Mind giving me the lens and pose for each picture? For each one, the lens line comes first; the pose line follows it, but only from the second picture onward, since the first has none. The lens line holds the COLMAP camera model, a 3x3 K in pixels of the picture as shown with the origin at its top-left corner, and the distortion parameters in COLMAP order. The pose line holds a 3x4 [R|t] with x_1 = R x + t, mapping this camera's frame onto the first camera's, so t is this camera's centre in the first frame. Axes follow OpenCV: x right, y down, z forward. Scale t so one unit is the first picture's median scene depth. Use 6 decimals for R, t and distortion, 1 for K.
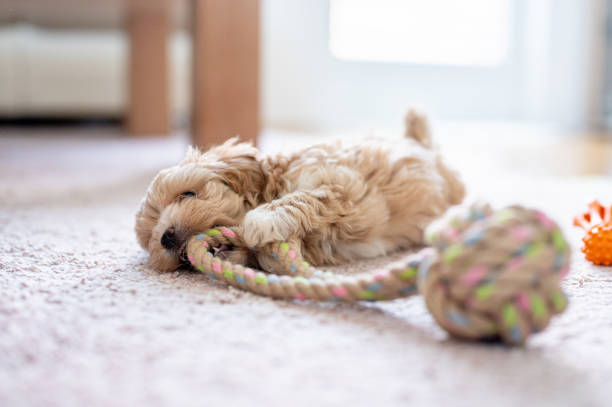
lens RADIAL K [[885.2, 0, 308.8], [0, 885.2, 204.1], [0, 0, 1]] dist [-0.004565, -0.024253]
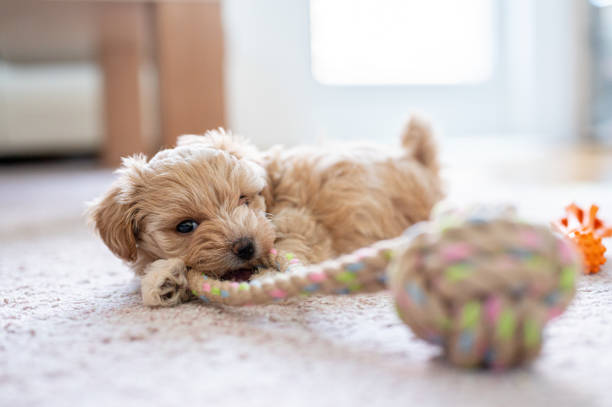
lens RADIAL K [[872.4, 0, 305.9], [0, 872.4, 203.1], [0, 0, 1]] dist [-0.009368, -0.003222]
pose [[0.998611, -0.052573, -0.003389, 0.071178], [0.052436, 0.998095, -0.032506, 0.014155], [0.005091, 0.032283, 0.999466, 0.138930]]
